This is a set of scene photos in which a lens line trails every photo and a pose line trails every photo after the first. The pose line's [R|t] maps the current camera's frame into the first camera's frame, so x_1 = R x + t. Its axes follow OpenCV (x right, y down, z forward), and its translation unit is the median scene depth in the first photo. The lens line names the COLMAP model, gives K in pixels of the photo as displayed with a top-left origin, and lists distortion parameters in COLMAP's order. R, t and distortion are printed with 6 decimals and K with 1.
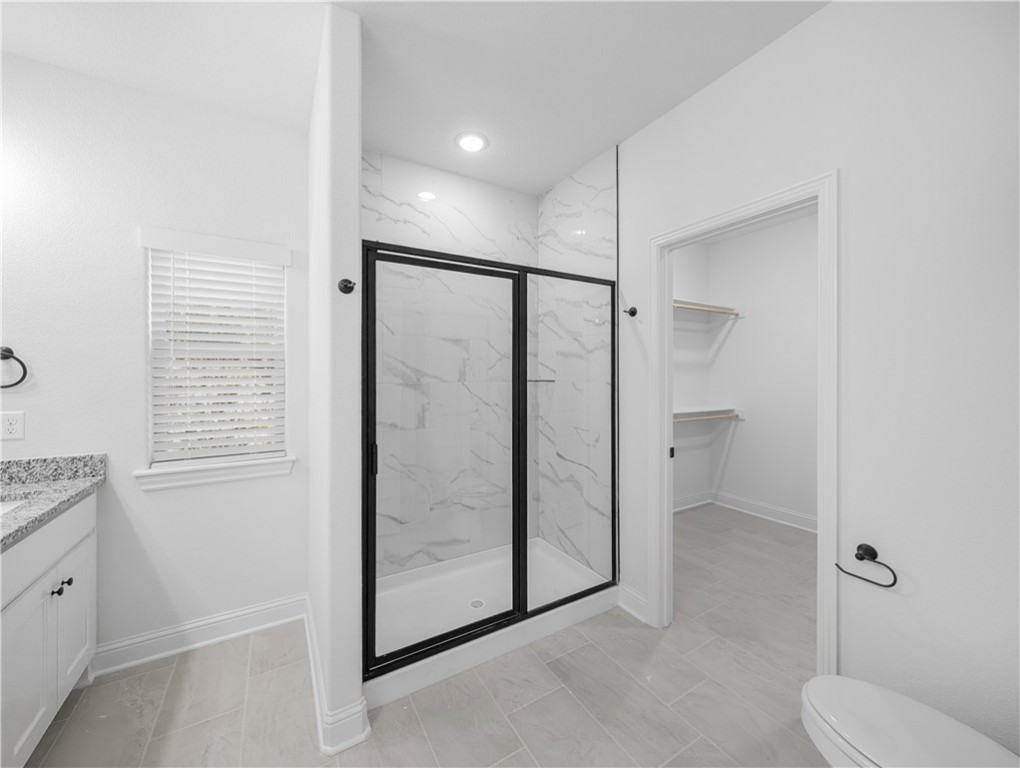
lens RADIAL K [[392.8, 0, 507.2], [0, 392.8, 382.1], [0, 0, 1]] dist [0.000908, 0.000086]
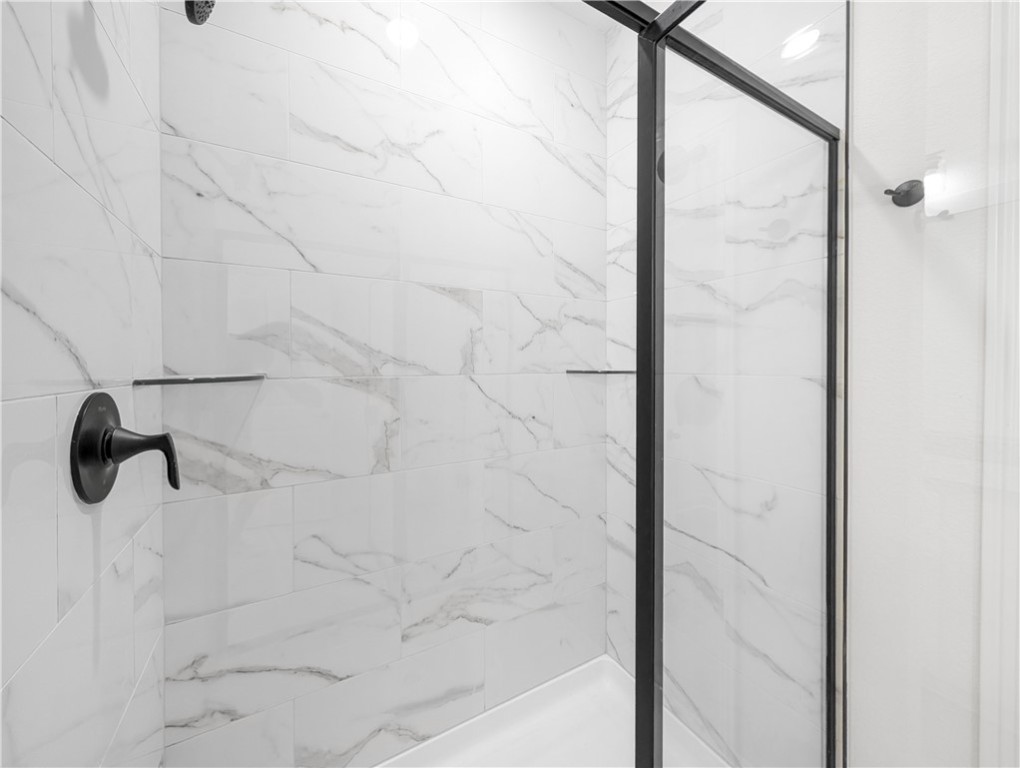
lens RADIAL K [[392.8, 0, 507.2], [0, 392.8, 382.1], [0, 0, 1]] dist [0.000908, 0.000086]
pose [[0.999796, 0.000894, -0.020182, -0.058577], [-0.000380, 0.999676, 0.025448, -0.003735], [0.020198, -0.025435, 0.999472, 0.535892]]
